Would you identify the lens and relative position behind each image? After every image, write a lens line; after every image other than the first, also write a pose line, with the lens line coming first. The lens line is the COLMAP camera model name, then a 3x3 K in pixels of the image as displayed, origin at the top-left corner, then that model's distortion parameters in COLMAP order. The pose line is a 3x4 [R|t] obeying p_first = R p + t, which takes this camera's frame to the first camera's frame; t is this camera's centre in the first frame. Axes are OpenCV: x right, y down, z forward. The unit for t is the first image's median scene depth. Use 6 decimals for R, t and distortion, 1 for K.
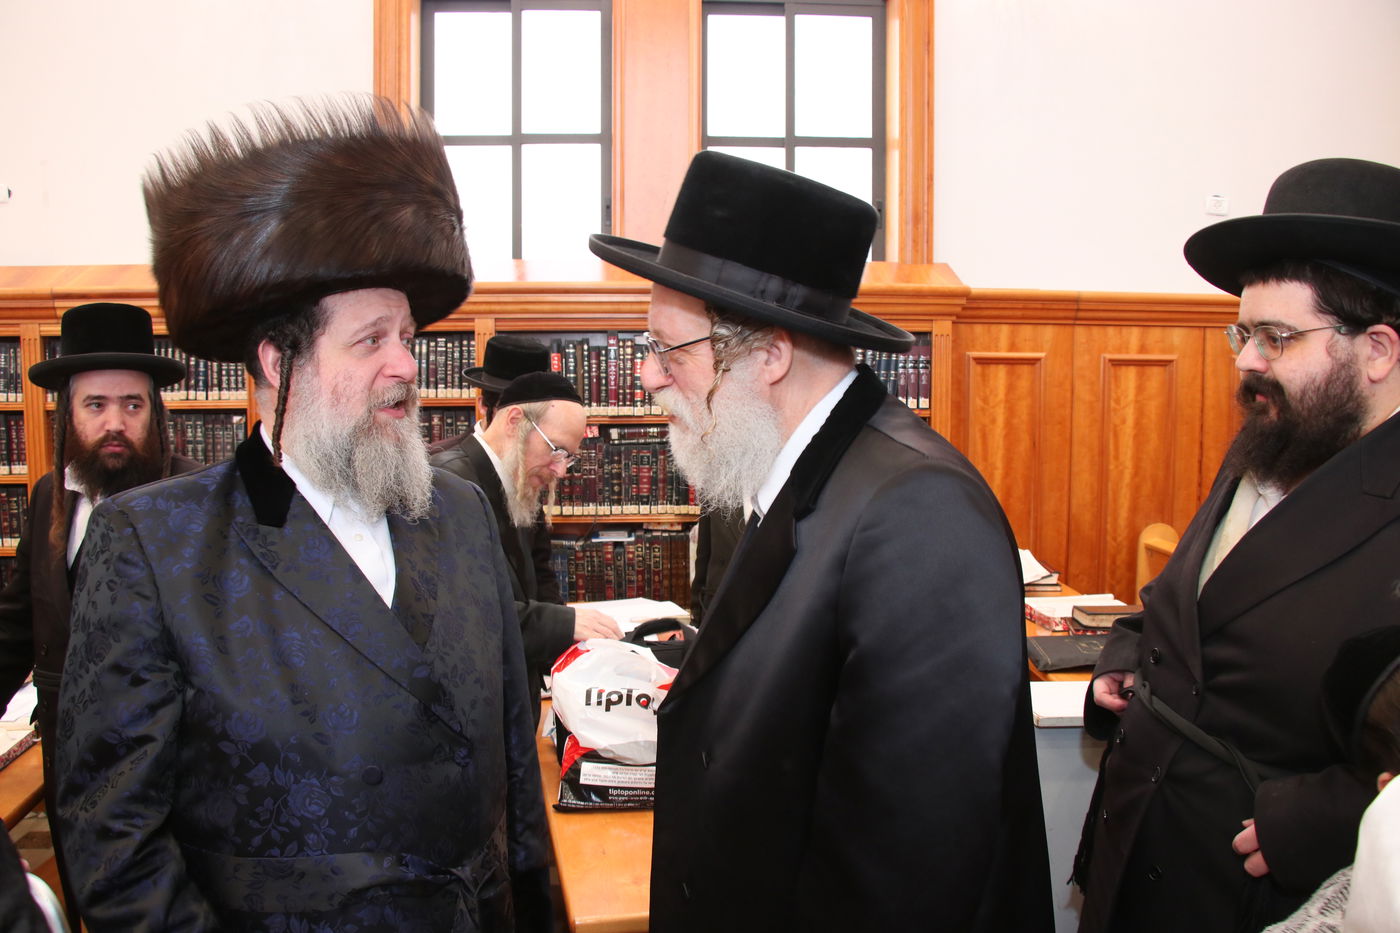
lens RADIAL K [[1177.4, 0, 692.5], [0, 1177.4, 476.2], [0, 0, 1]] dist [-0.143594, 0.076881]
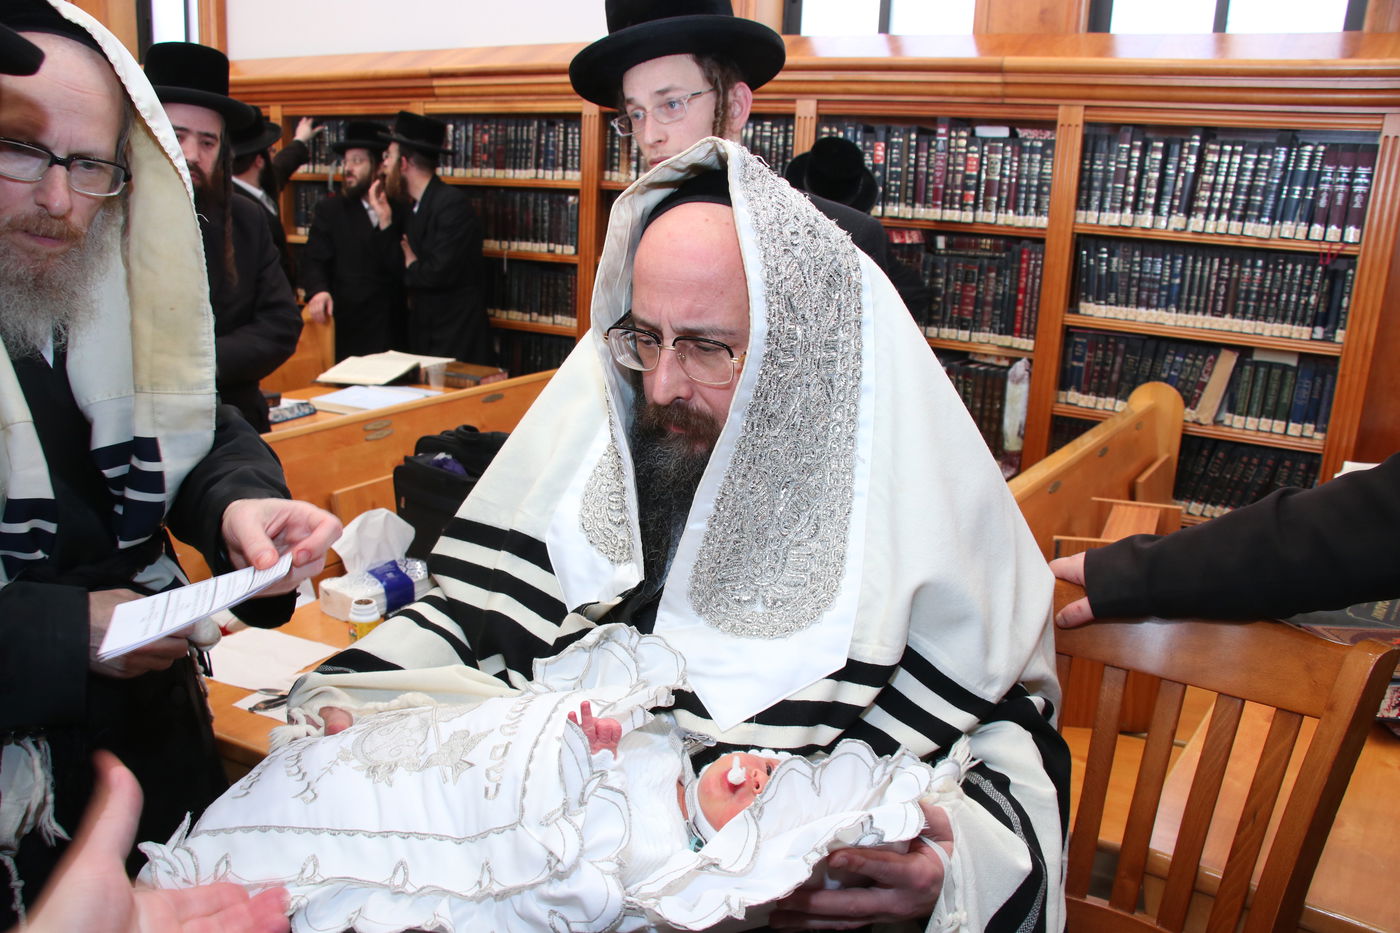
lens RADIAL K [[1177.4, 0, 701.3], [0, 1177.4, 470.0], [0, 0, 1]] dist [-0.143594, 0.076881]
pose [[0.805972, 0.180101, -0.563891, 0.298710], [-0.079443, 0.976884, 0.198459, -0.028663], [0.586599, -0.115155, 0.801649, 0.212104]]
